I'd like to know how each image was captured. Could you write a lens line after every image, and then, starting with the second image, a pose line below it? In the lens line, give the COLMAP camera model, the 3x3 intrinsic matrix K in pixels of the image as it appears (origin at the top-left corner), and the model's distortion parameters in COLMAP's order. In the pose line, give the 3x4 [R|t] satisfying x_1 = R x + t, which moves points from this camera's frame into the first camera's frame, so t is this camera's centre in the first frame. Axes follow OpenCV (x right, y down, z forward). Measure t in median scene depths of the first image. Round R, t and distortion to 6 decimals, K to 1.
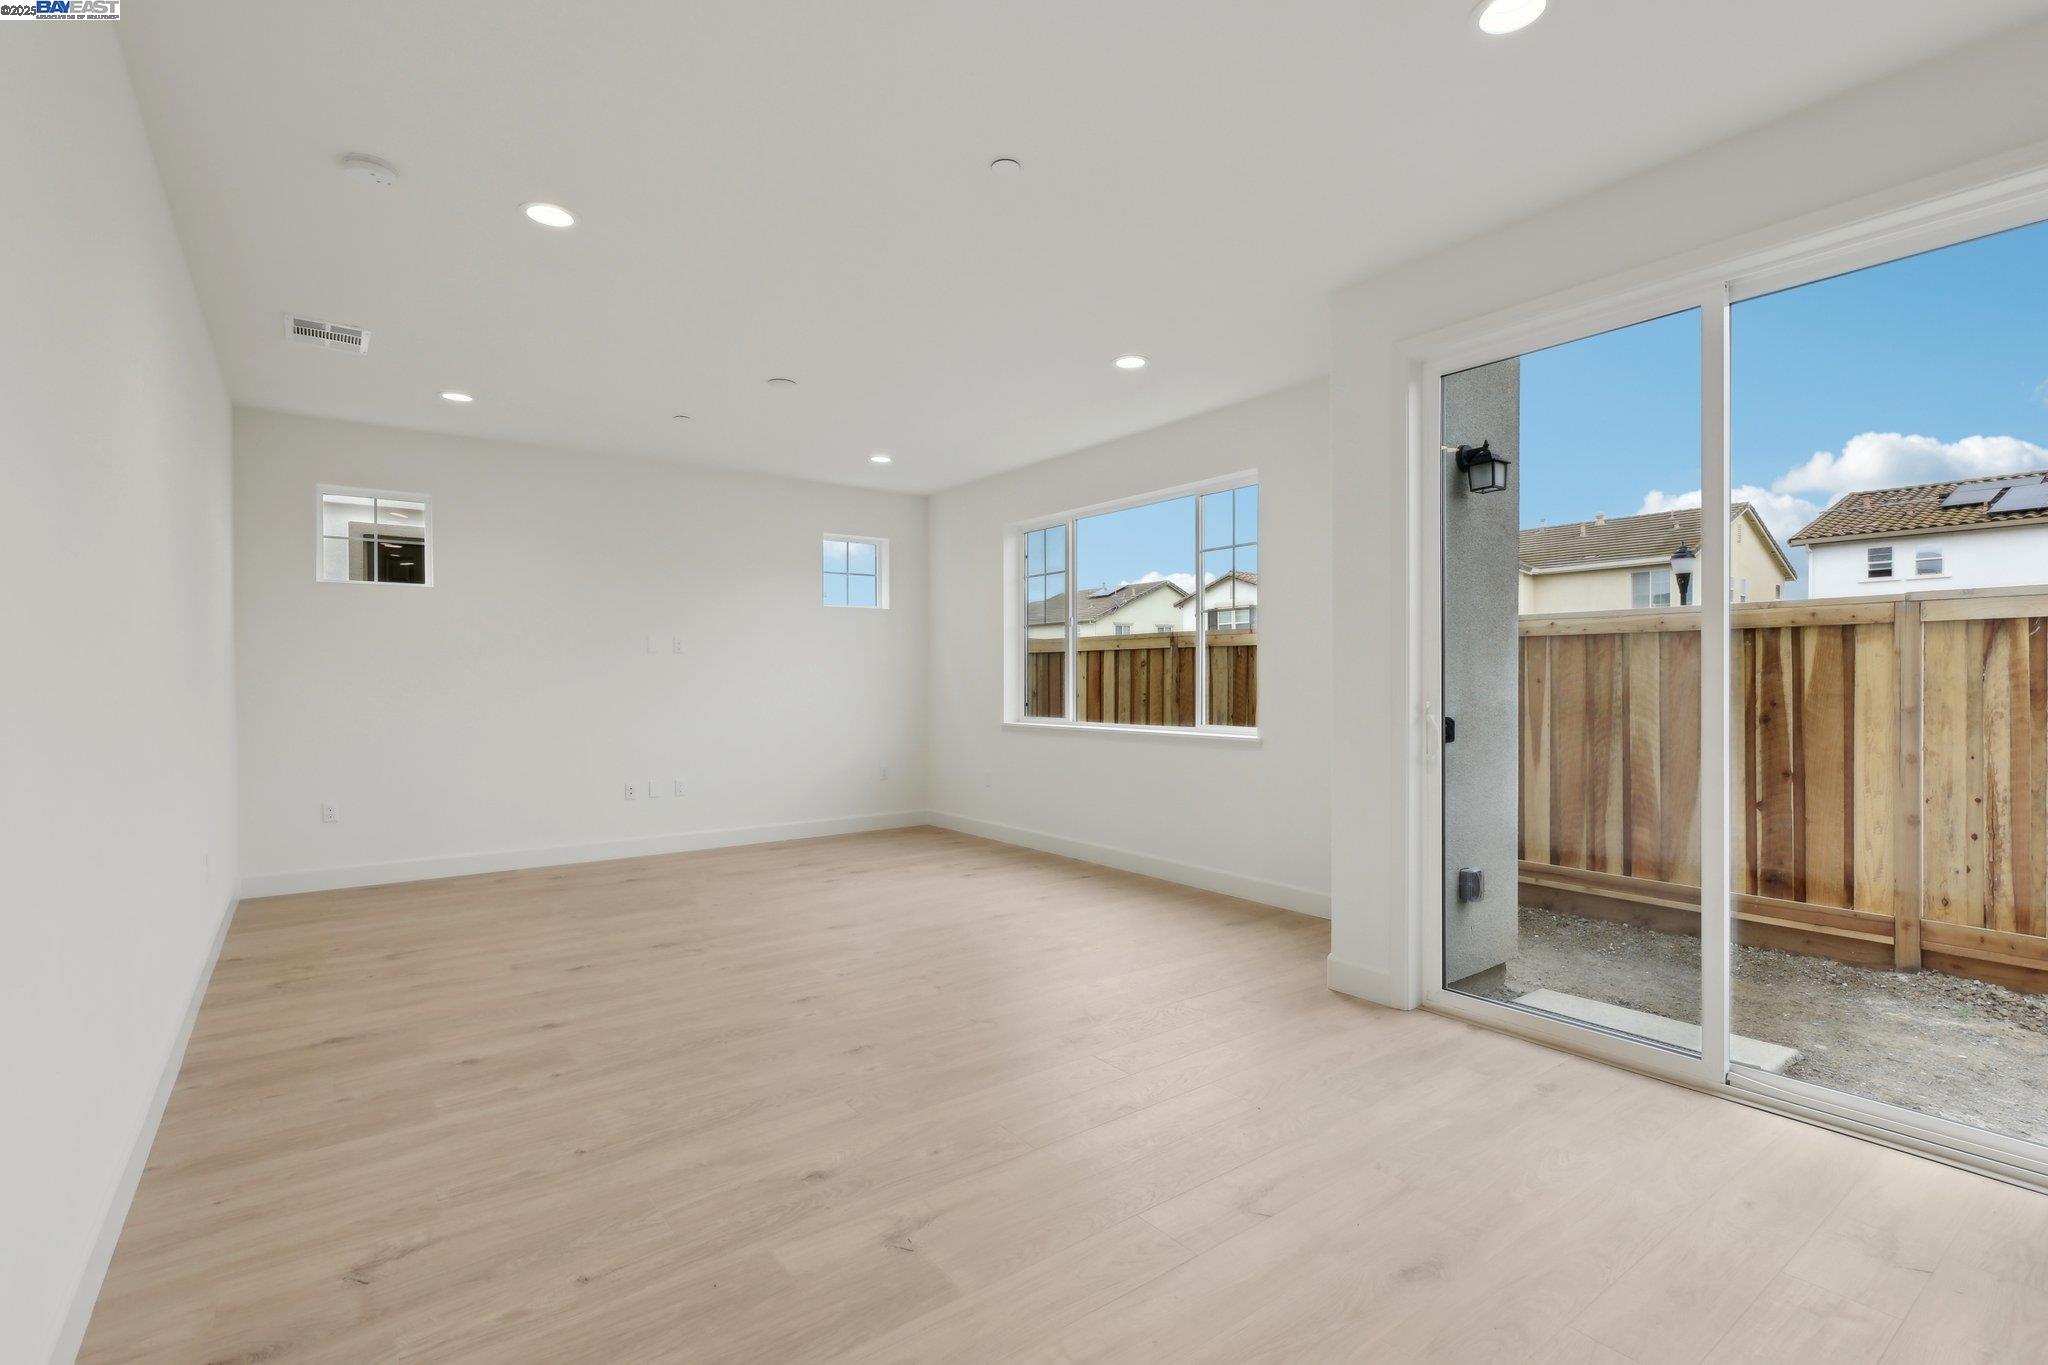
lens RADIAL K [[943.3, 0, 1024.0], [0, 943.3, 682.5], [0, 0, 1]] dist [-0.008780, 0.000204]
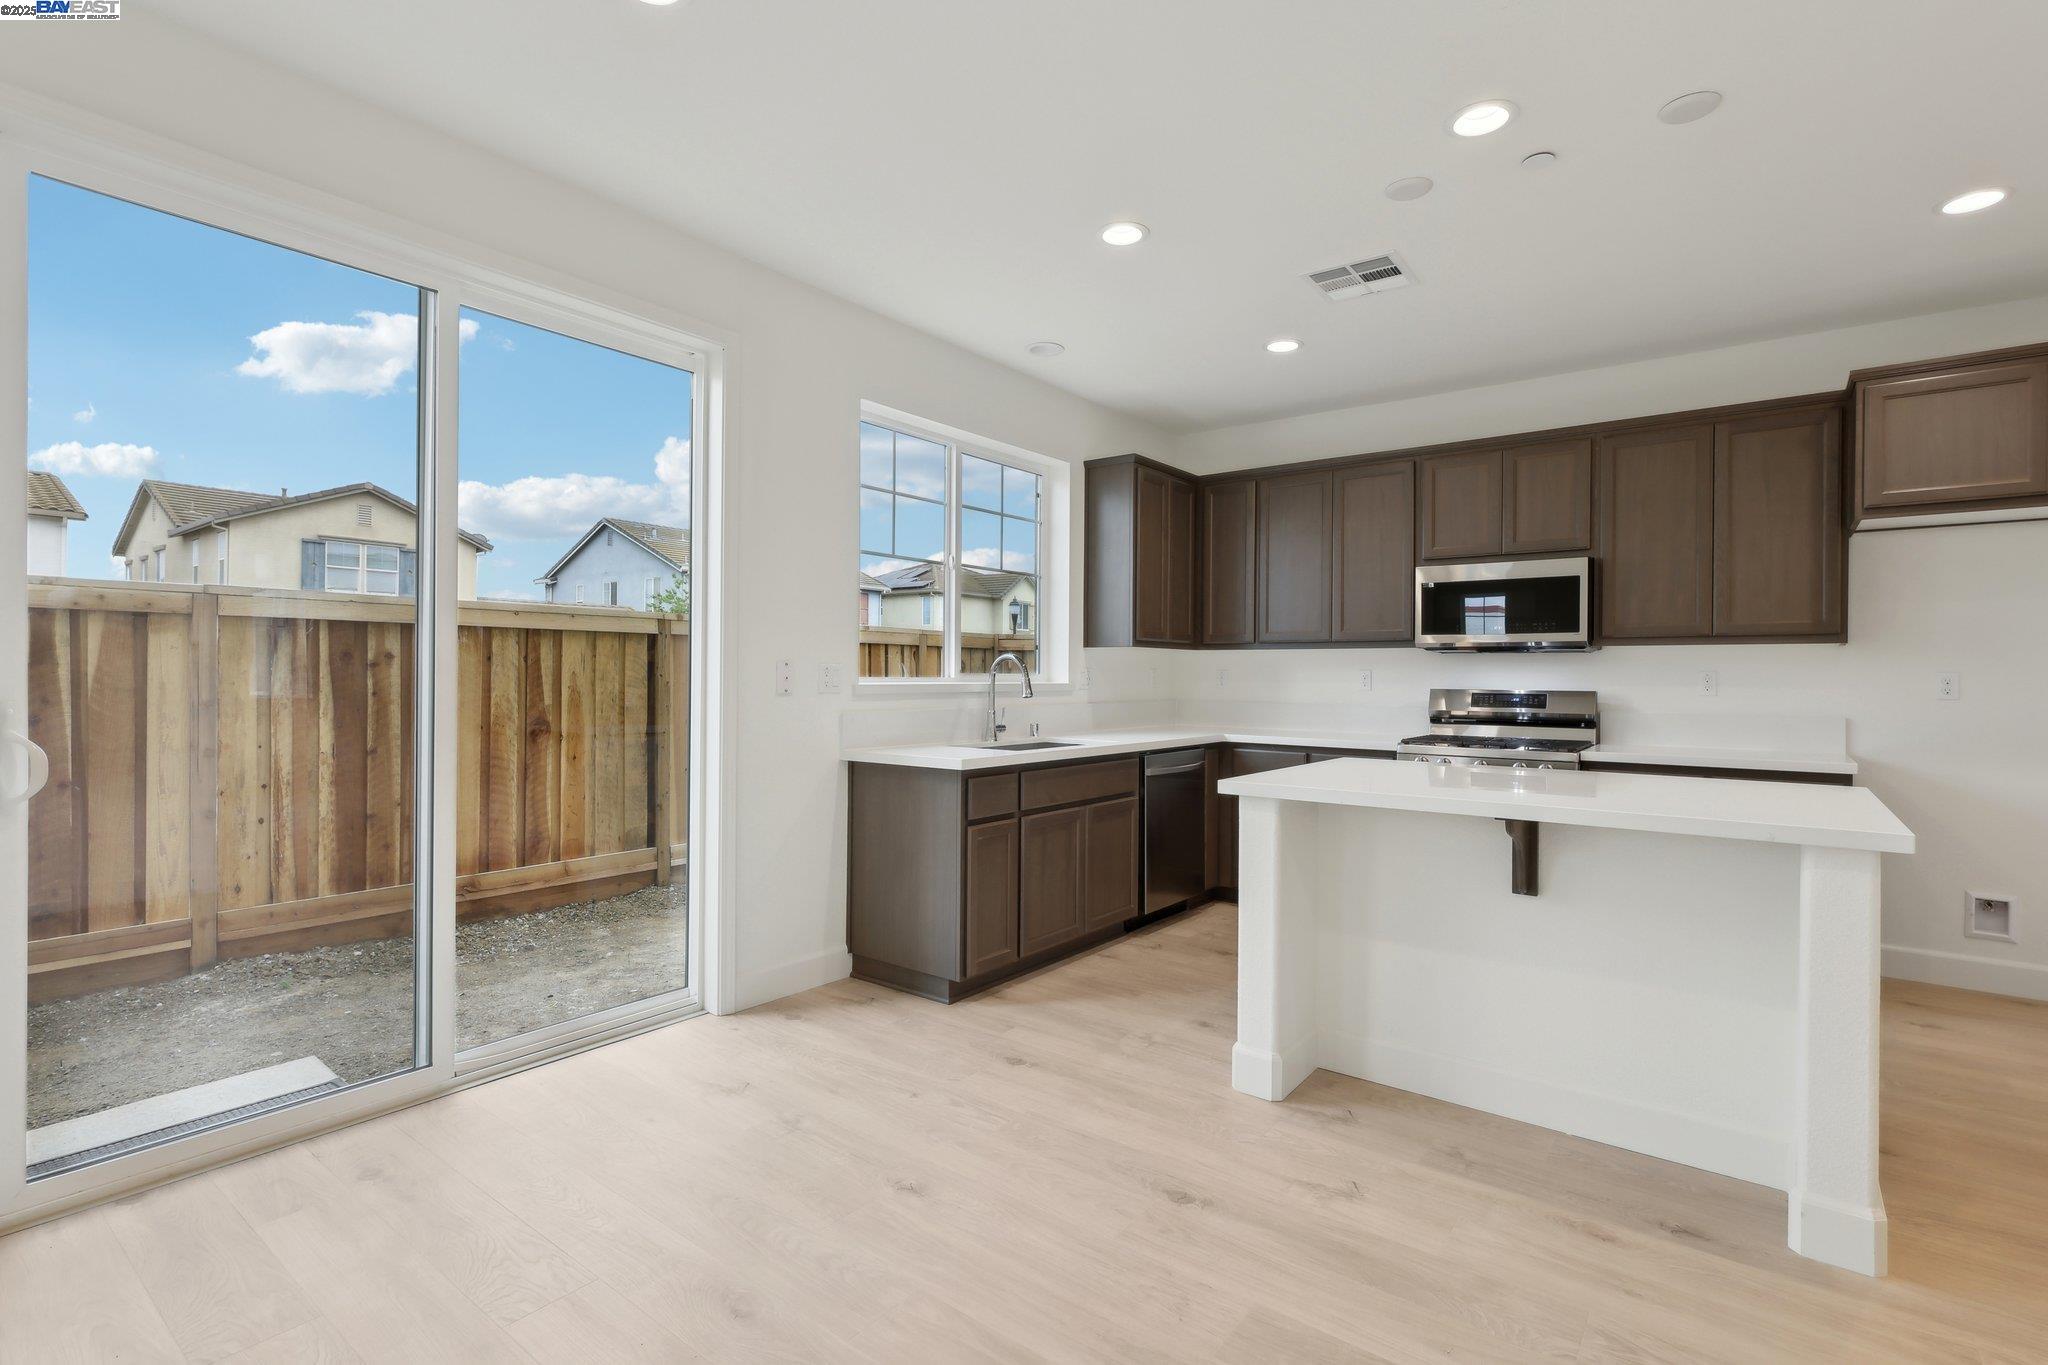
lens RADIAL K [[961.3, 0, 1025.6], [0, 961.3, 674.9], [0, 0, 1]] dist [-0.000466, -0.000044]
pose [[-0.269014, -0.000231, 0.963136, -0.255511], [-0.004531, 0.999989, -0.001026, -0.003962], [-0.963126, -0.004640, -0.269012, 0.429482]]
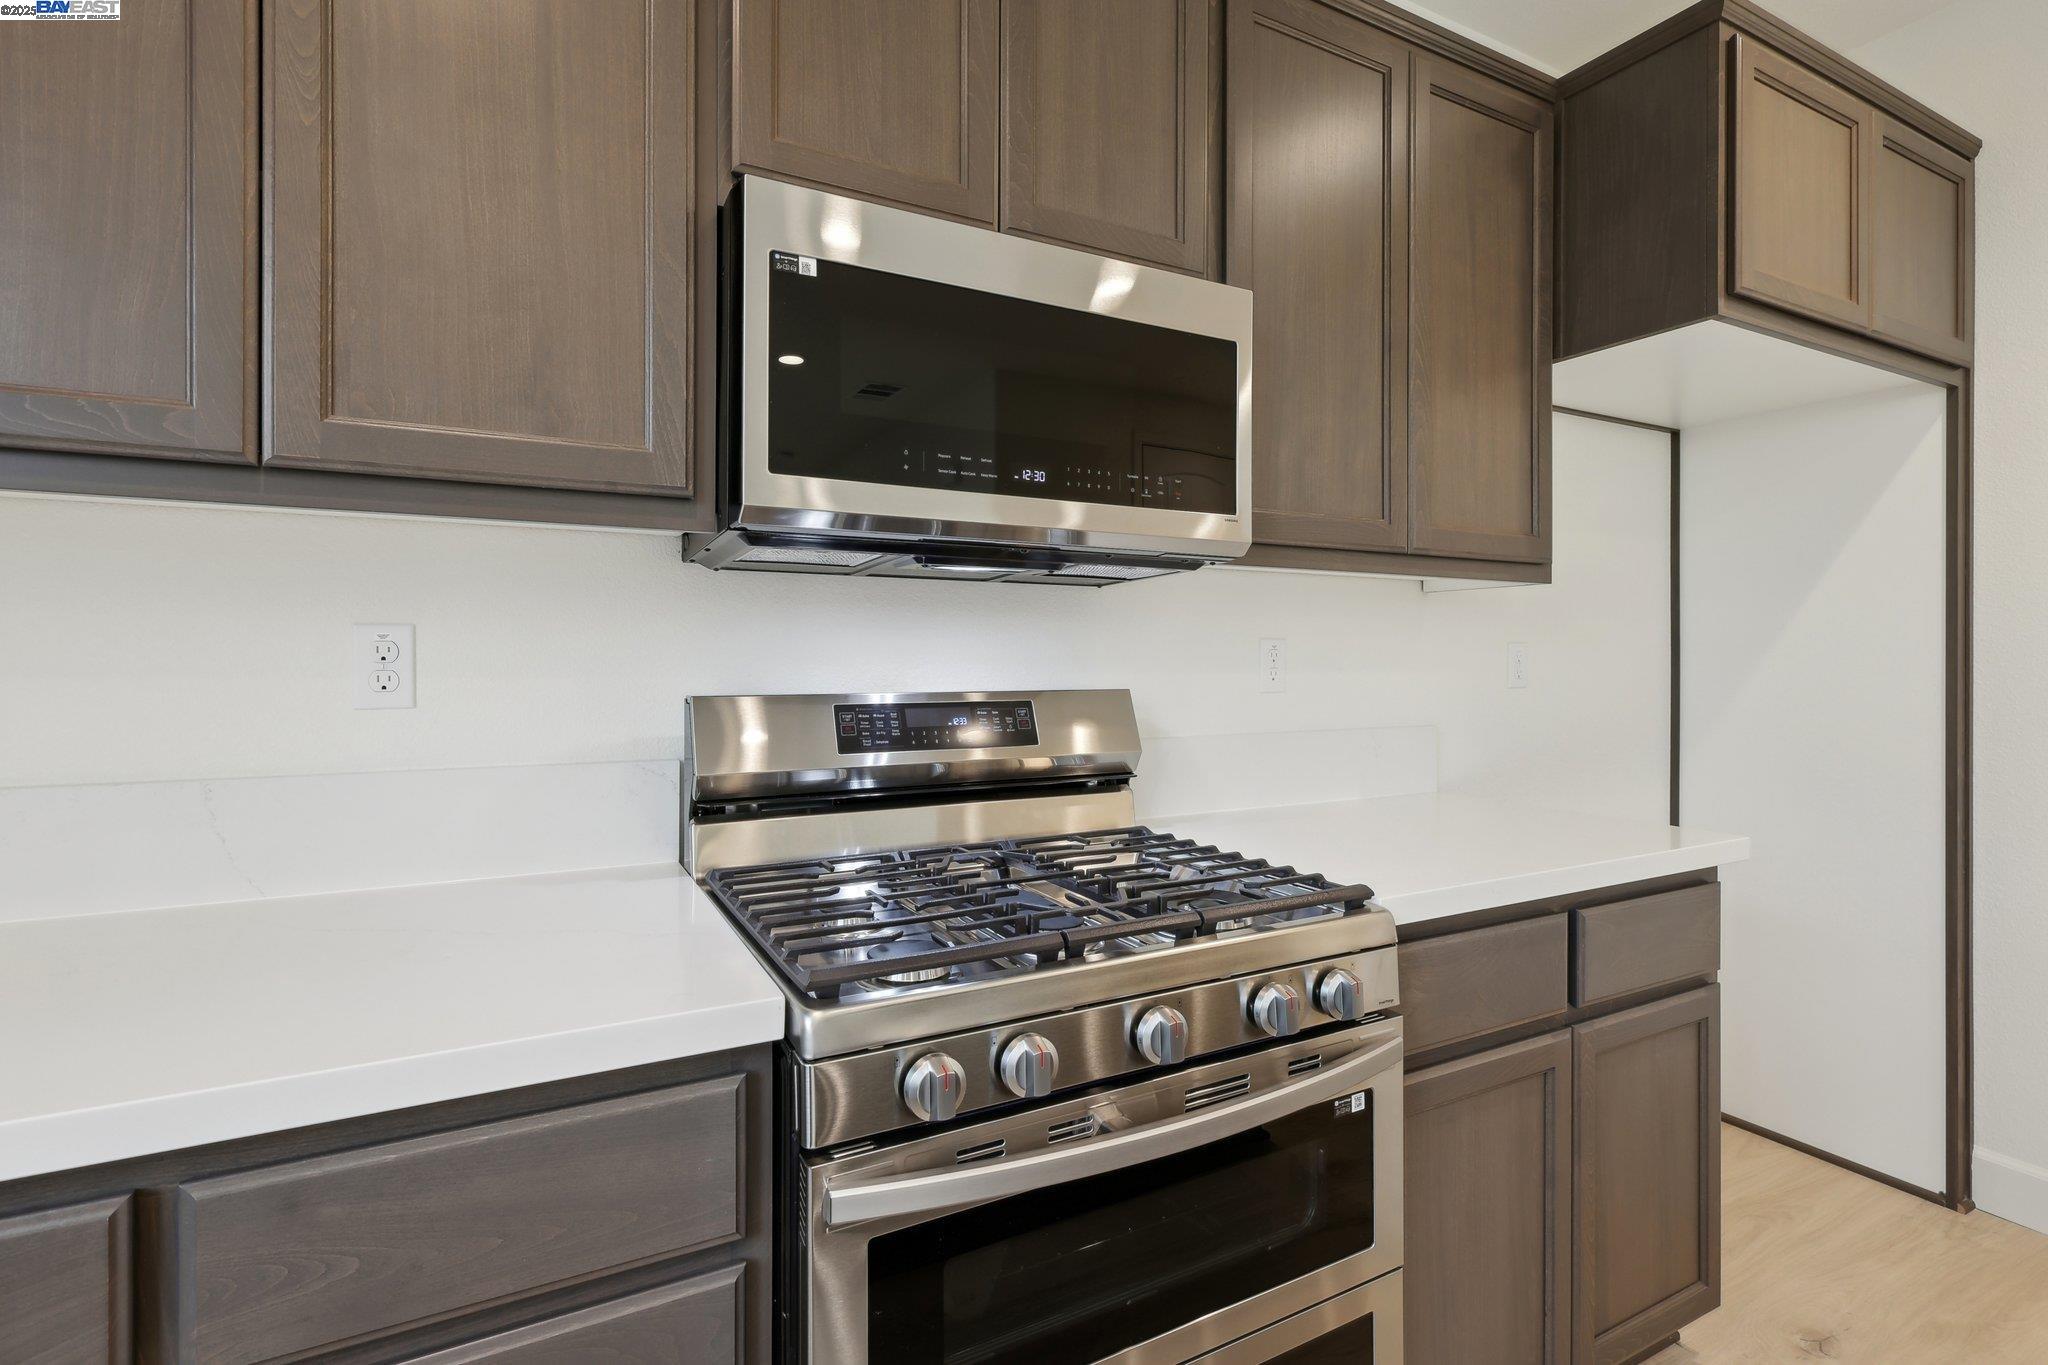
lens RADIAL K [[961.3, 0, 1025.6], [0, 961.3, 674.9], [0, 0, 1]] dist [-0.000466, -0.000044]
pose [[-0.988432, -0.004338, 0.151600, 0.560222], [-0.001409, 0.999810, 0.019421, -0.004204], [-0.151656, 0.018983, -0.988251, -0.050850]]
